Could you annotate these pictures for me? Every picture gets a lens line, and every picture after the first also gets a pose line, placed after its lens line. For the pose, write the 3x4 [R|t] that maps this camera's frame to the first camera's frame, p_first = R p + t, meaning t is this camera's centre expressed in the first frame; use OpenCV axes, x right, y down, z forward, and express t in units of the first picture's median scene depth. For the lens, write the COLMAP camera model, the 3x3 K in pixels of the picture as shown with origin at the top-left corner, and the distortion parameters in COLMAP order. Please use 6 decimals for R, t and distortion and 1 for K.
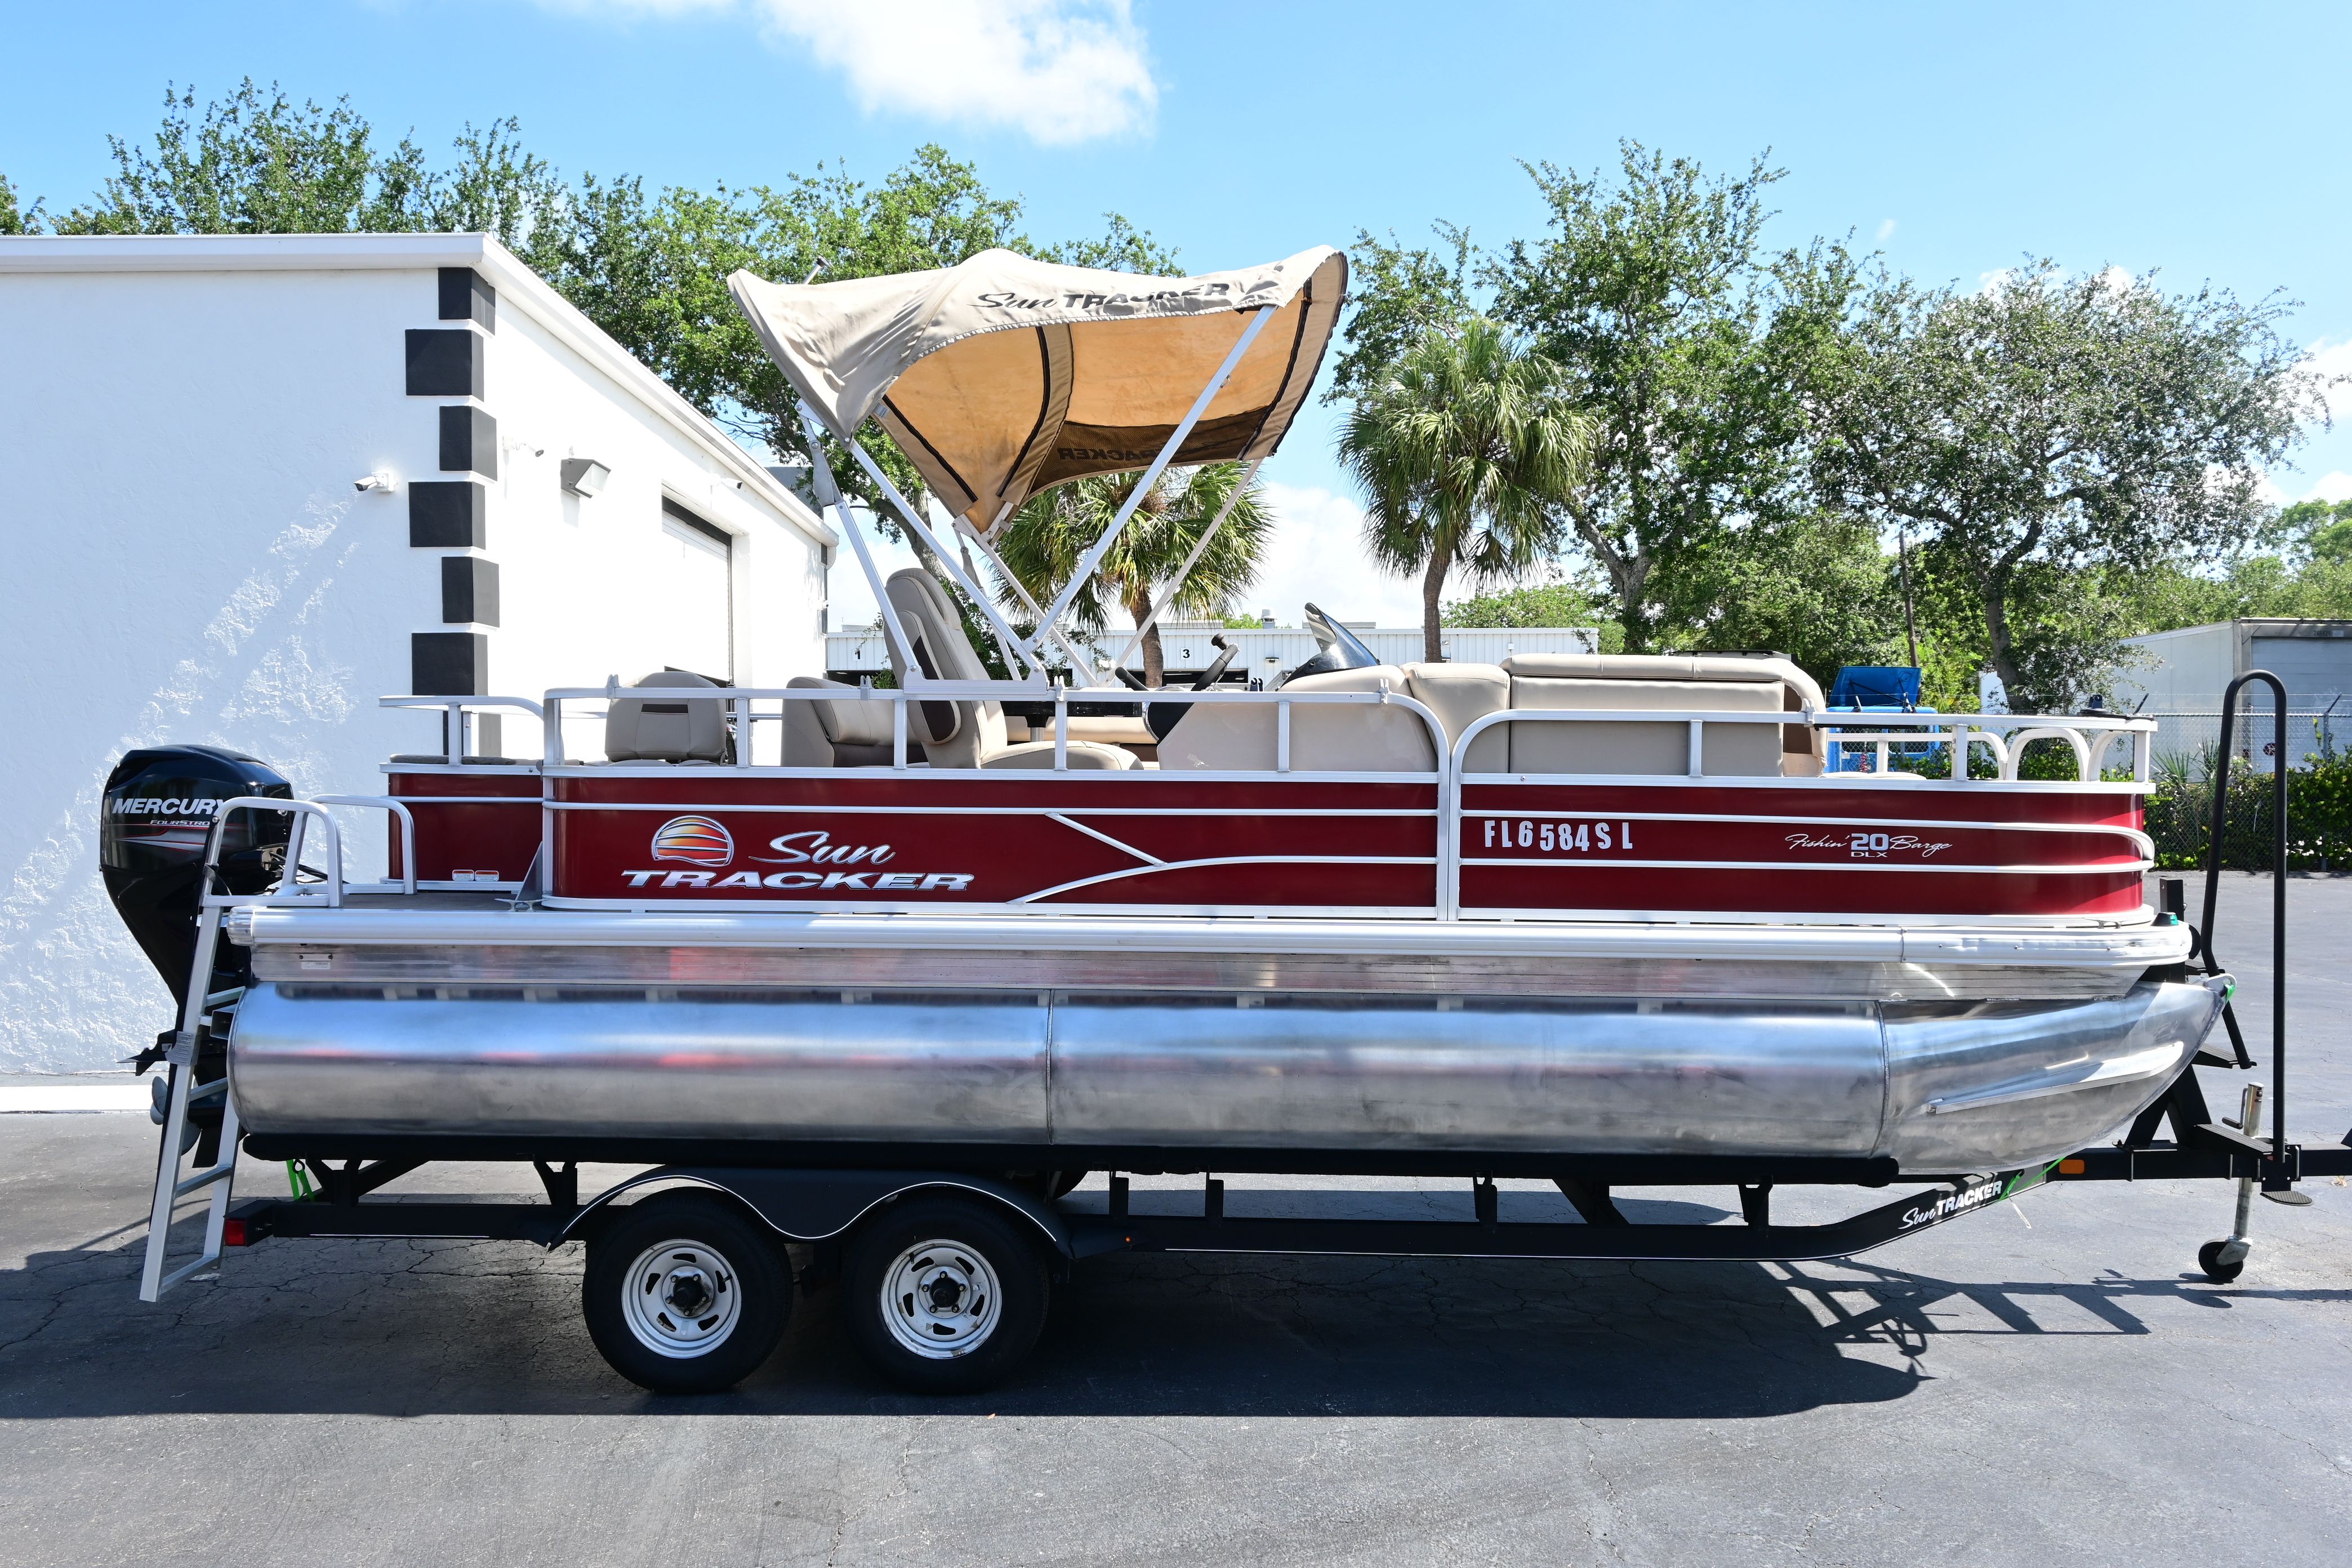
lens RADIAL K [[1596.6, 0, 1171.3], [0, 1596.6, 792.6], [0, 0, 1]] dist [-0.006775, 0.003032]
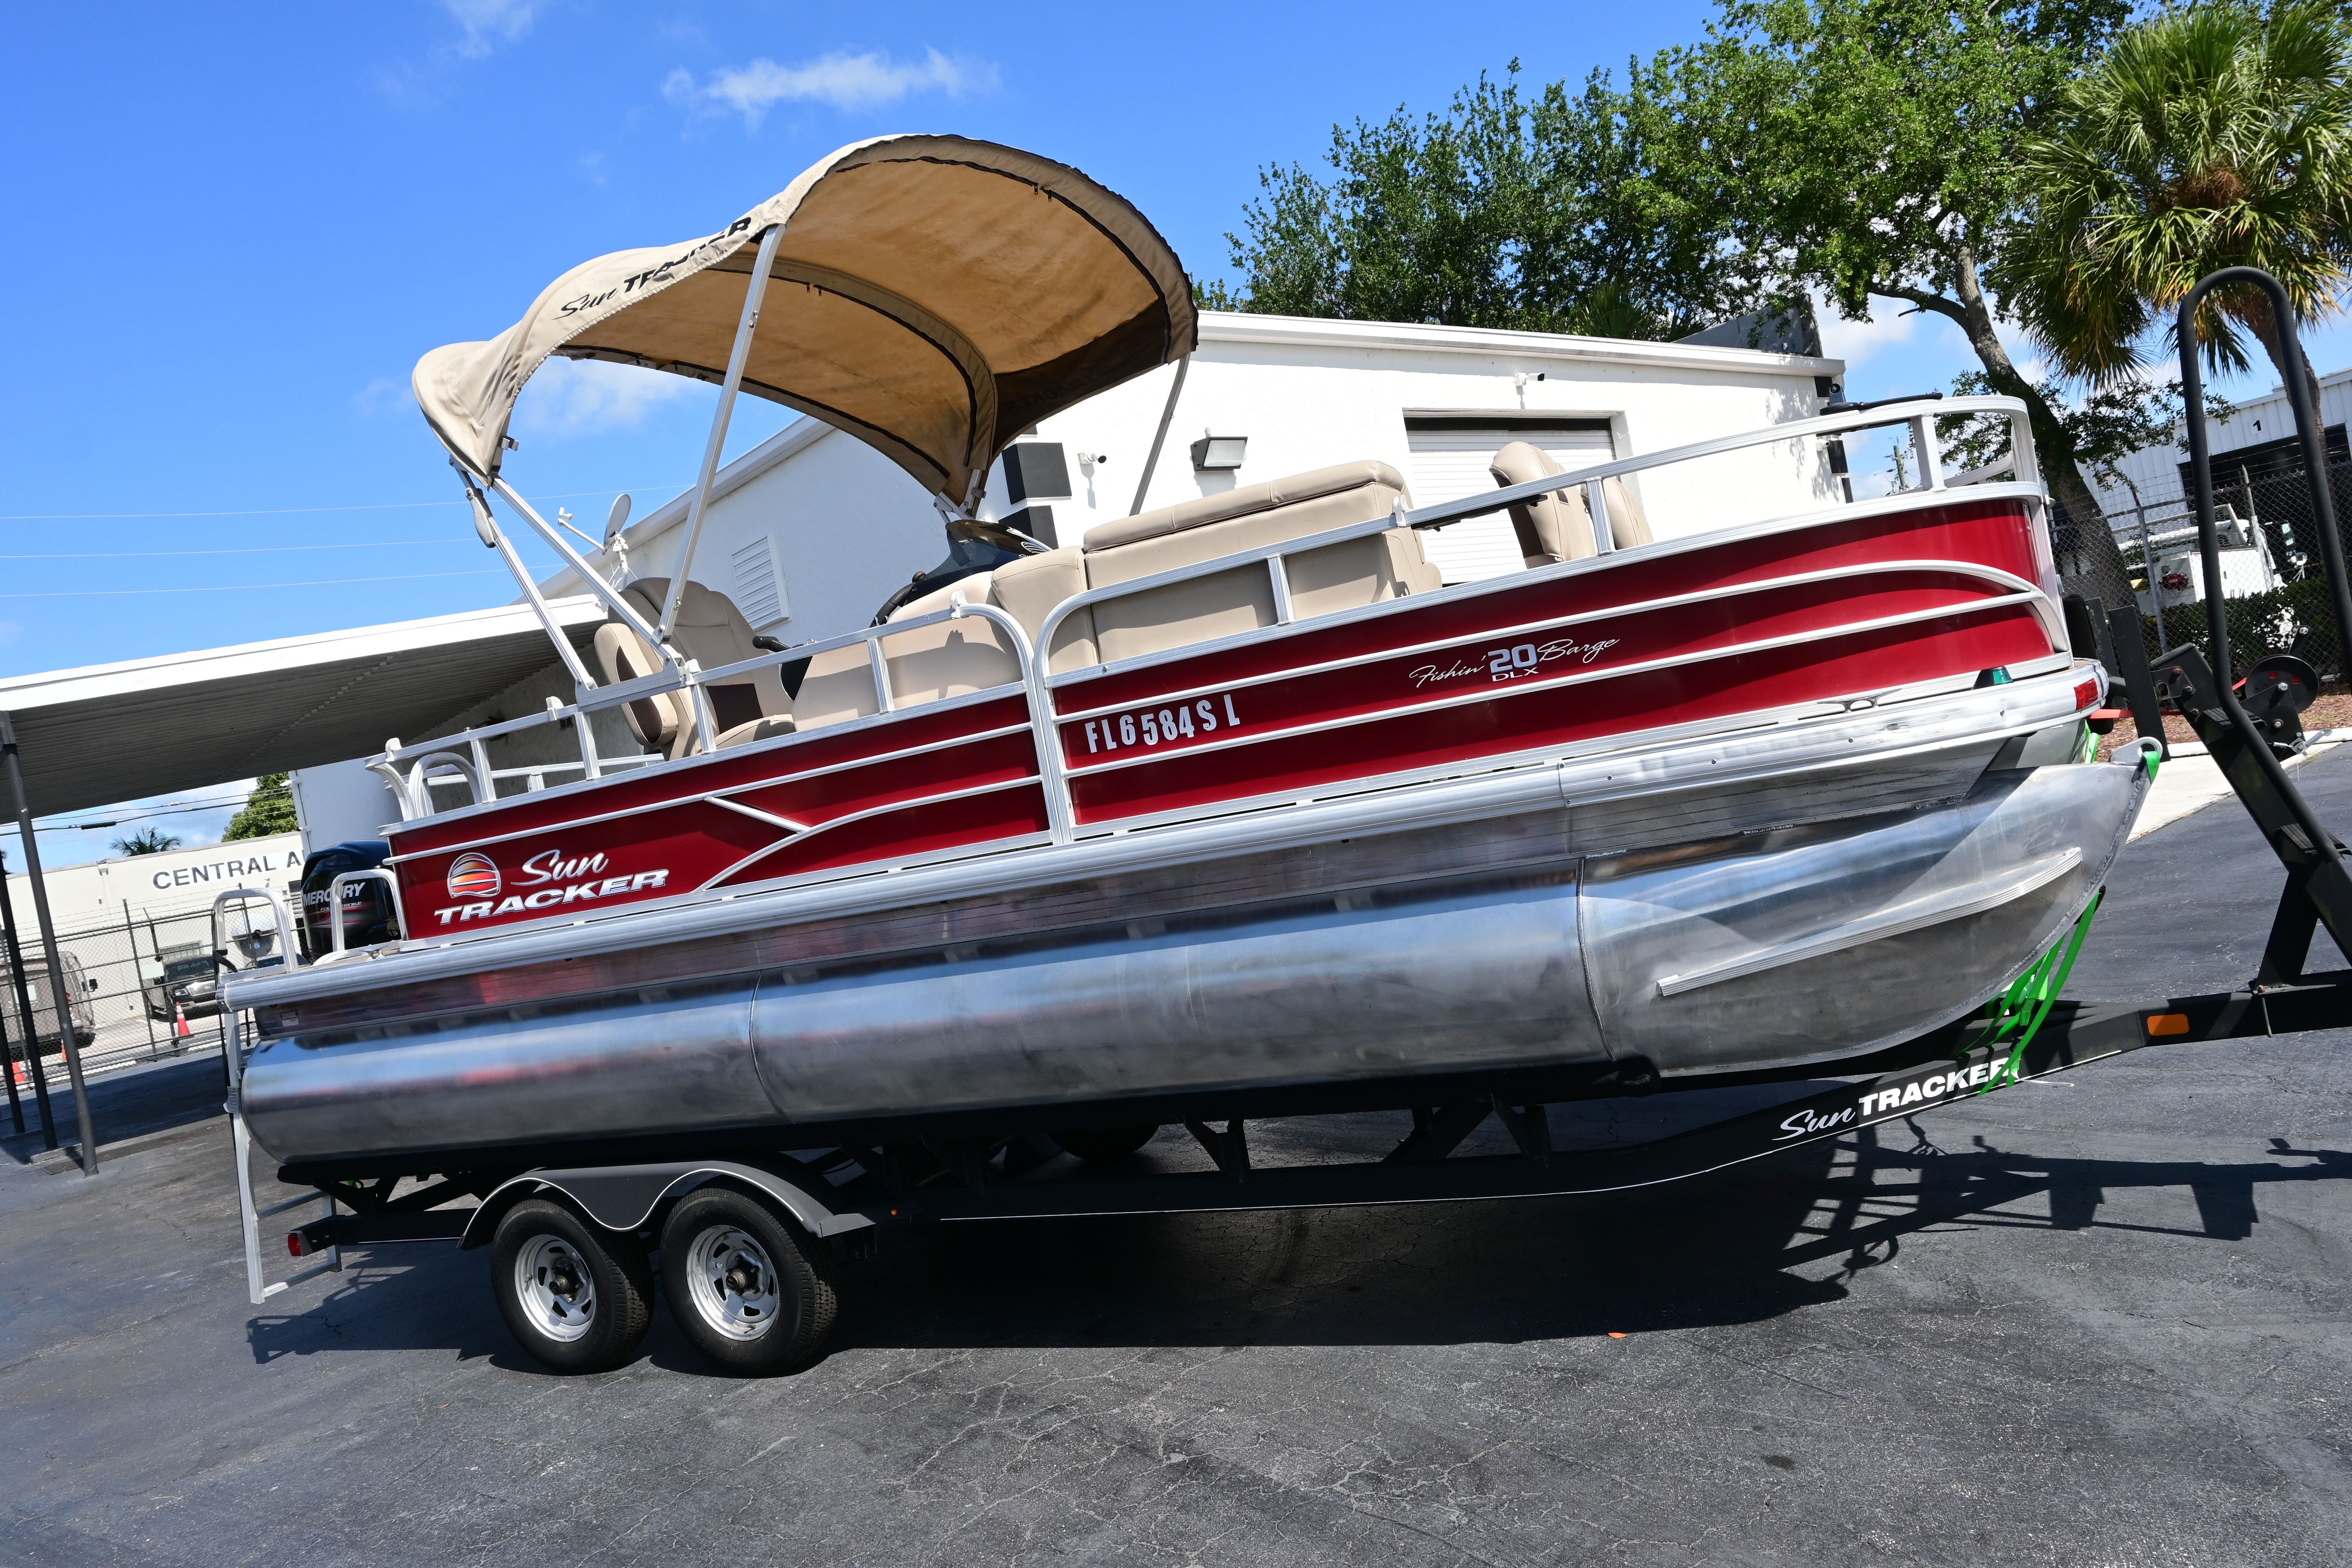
lens RADIAL K [[1601.6, 0, 1174.7], [0, 1601.6, 787.8], [0, 0, 1]] dist [0.001273, -0.004351]
pose [[0.882029, -0.168306, -0.440112, 0.617541], [0.190865, 0.981590, 0.007135, 0.055046], [0.430809, -0.090296, 0.897914, 0.229127]]
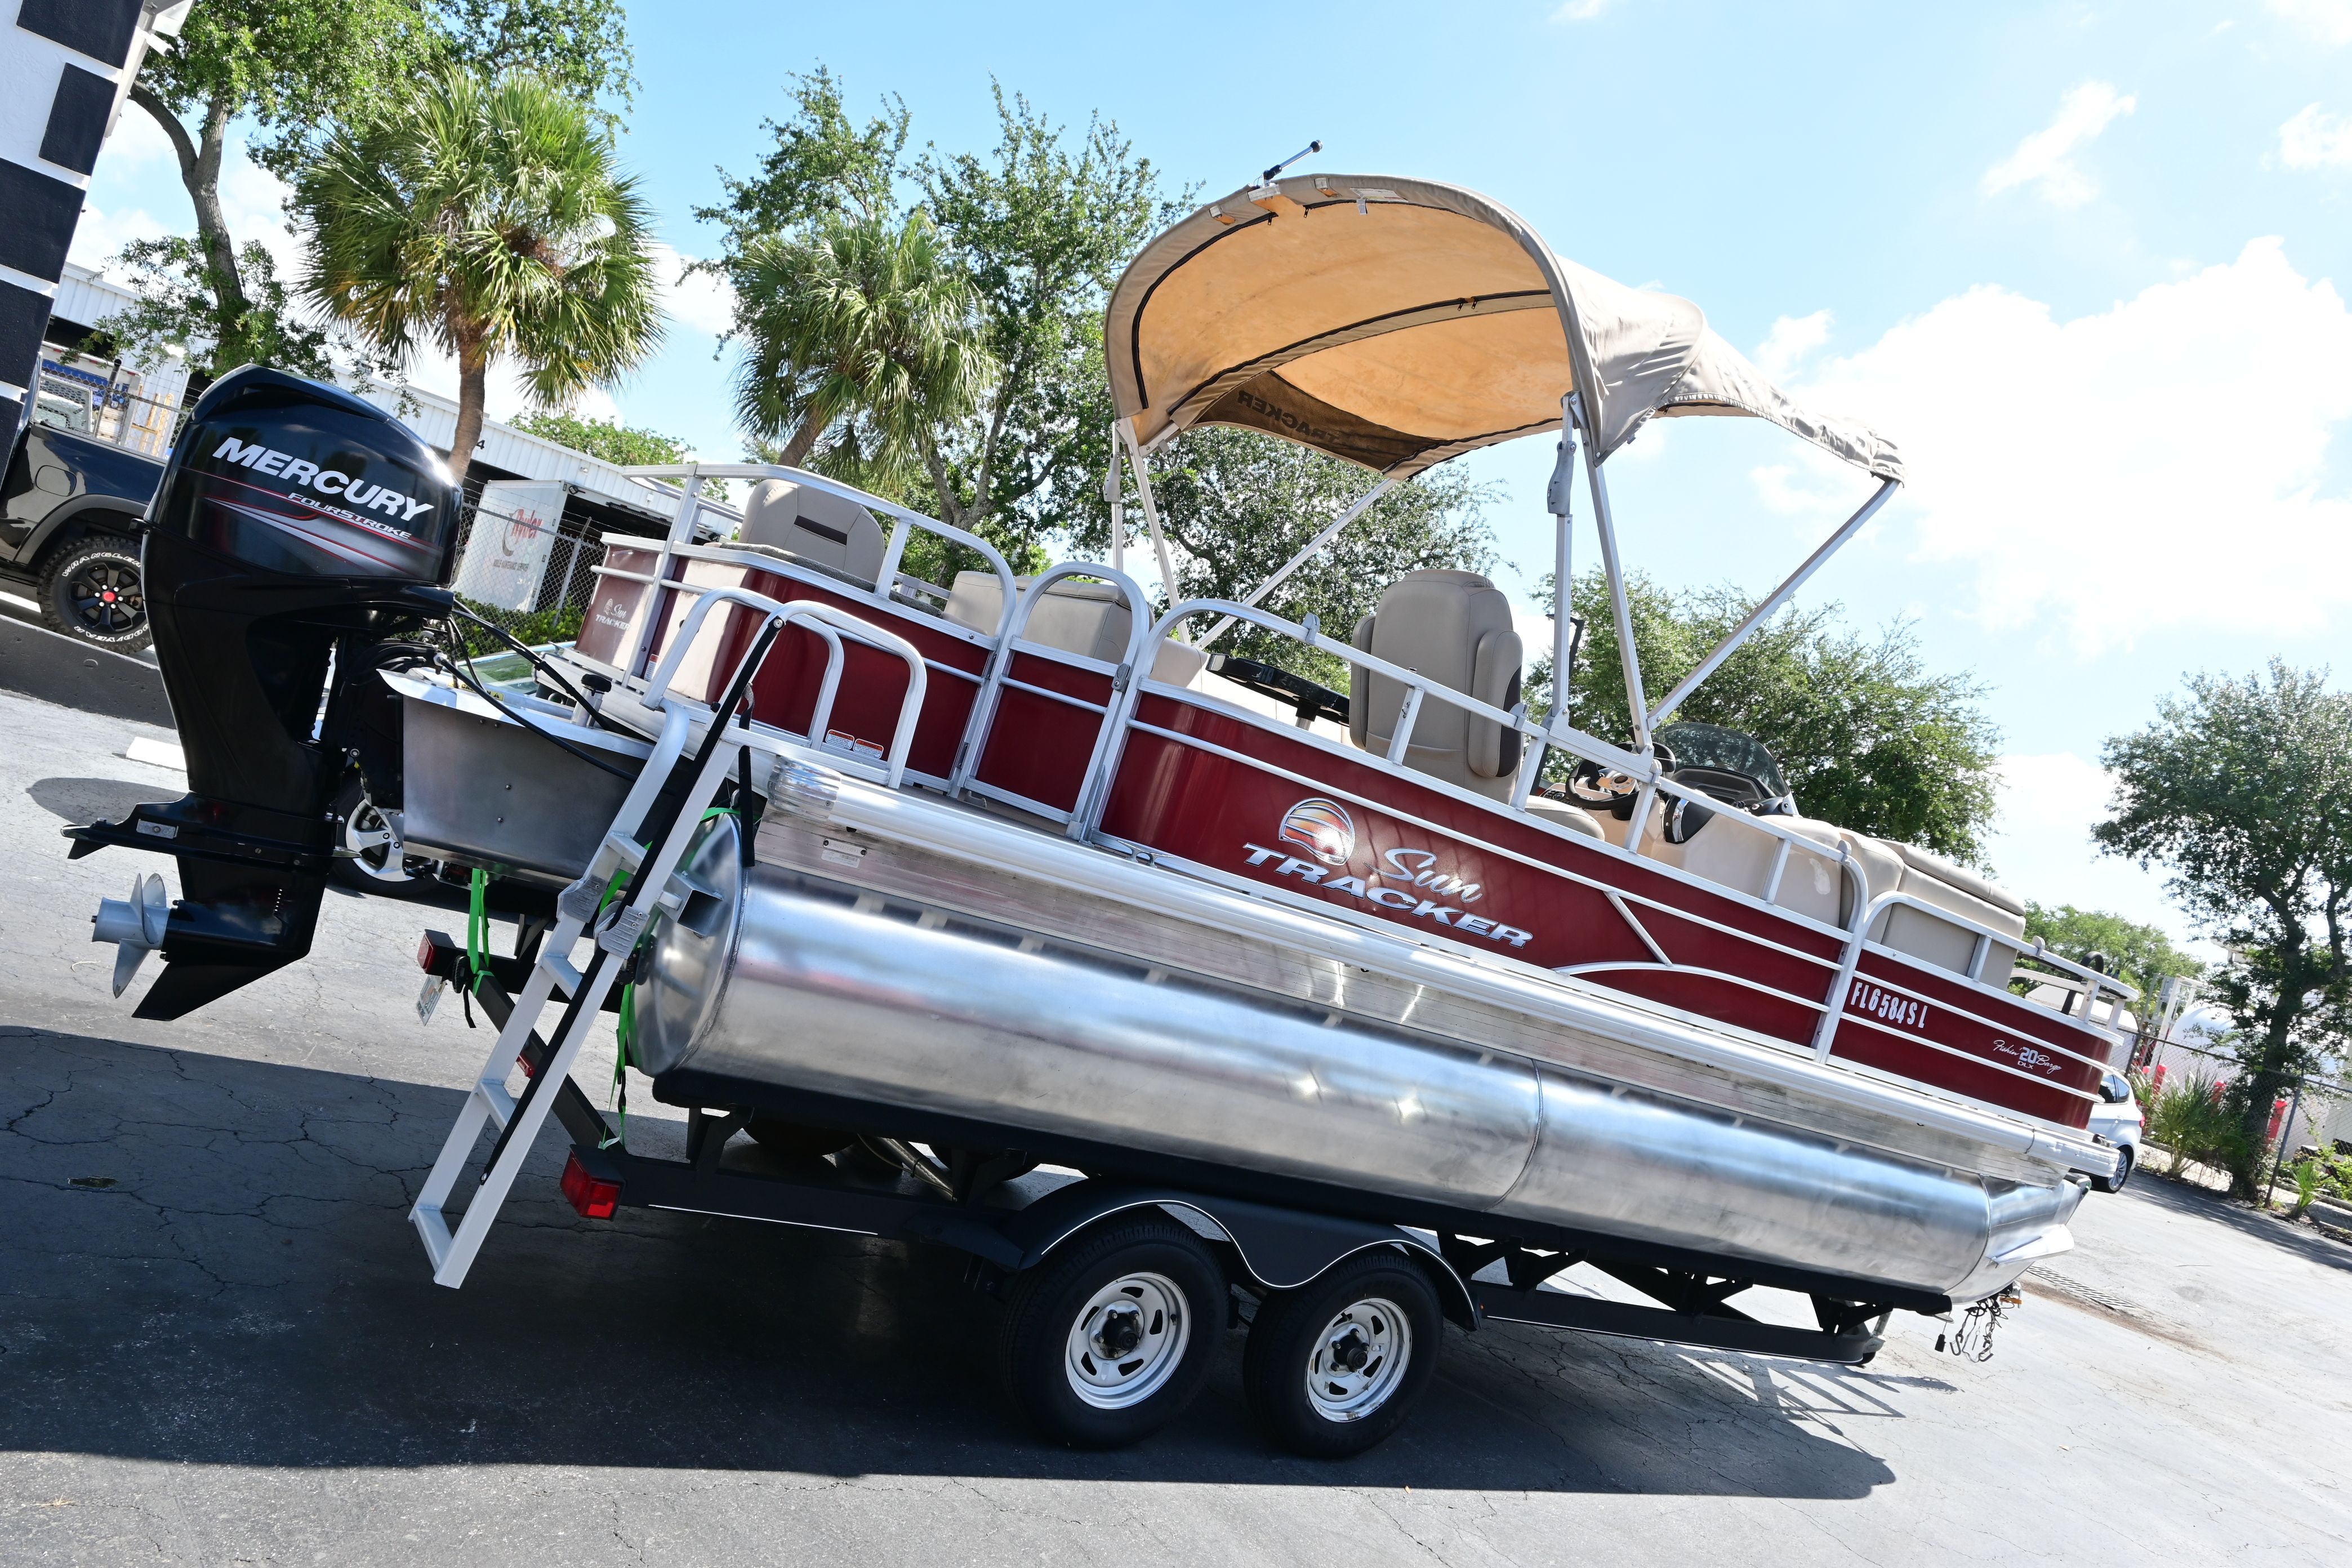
lens RADIAL K [[1616.5, 0, 1175.0], [0, 1616.5, 789.8], [0, 0, 1]] dist [-0.000204, 0.001676]
pose [[0.794200, 0.252524, 0.552701, -0.846015], [-0.291048, 0.956523, -0.018806, 0.049469], [-0.533420, -0.145927, 0.833167, 0.325327]]
